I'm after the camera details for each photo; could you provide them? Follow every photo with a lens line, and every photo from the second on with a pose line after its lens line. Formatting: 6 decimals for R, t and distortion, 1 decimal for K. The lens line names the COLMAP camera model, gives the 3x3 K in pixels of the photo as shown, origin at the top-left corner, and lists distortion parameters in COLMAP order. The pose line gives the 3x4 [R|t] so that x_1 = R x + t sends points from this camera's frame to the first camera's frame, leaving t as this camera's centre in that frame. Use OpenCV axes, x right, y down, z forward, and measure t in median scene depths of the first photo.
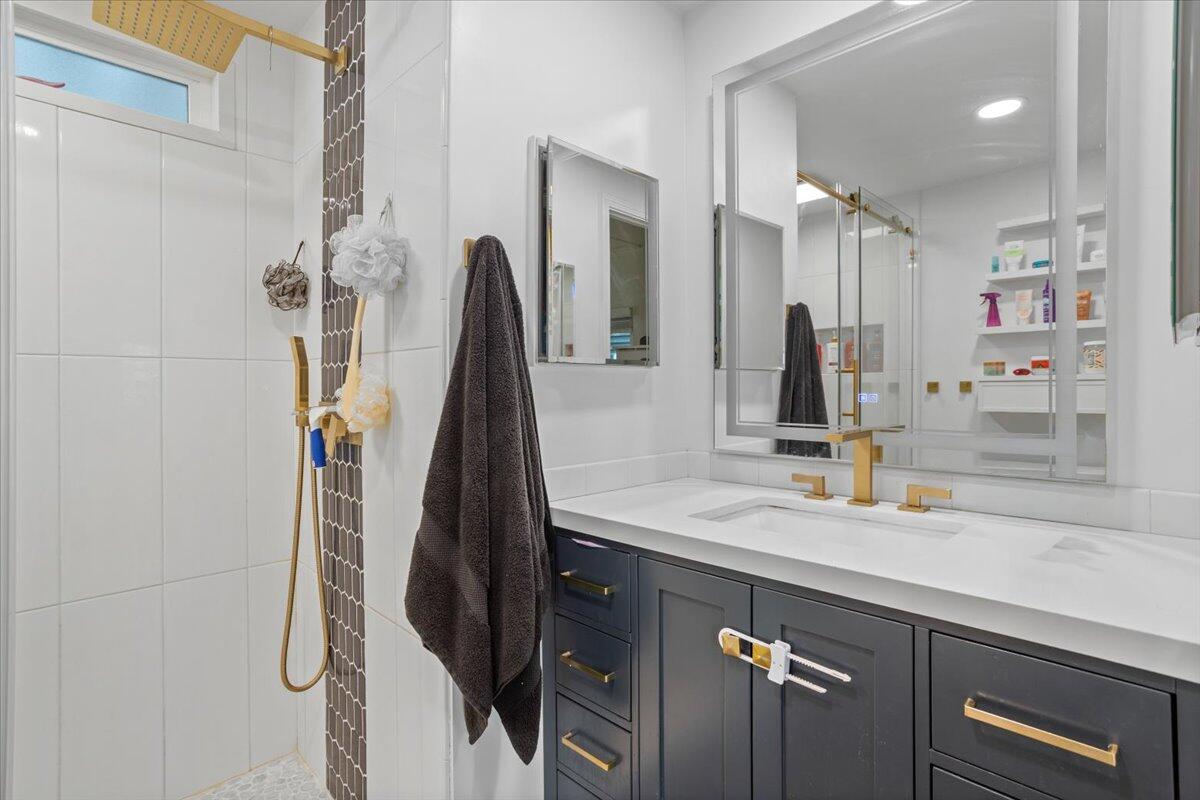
lens RADIAL K [[584.3, 0, 600.5], [0, 584.3, 392.3], [0, 0, 1]] dist [-0.053753, 0.029977]
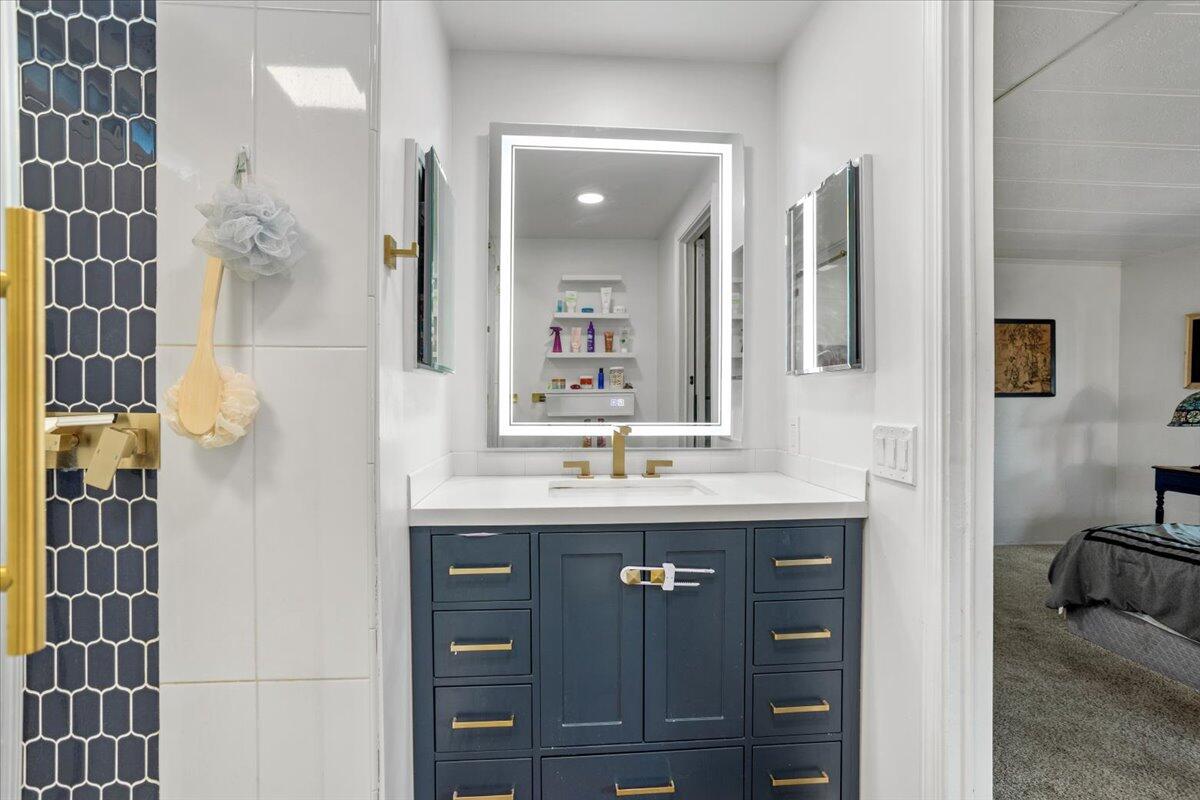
lens RADIAL K [[574.0, 0, 599.0], [0, 574.0, 425.3], [0, 0, 1]] dist [-0.046735, 0.000432]
pose [[0.643865, -0.033555, 0.764403, -0.298619], [0.006895, 0.999252, 0.038057, 0.005651], [-0.765108, -0.019233, 0.643615, 0.061221]]
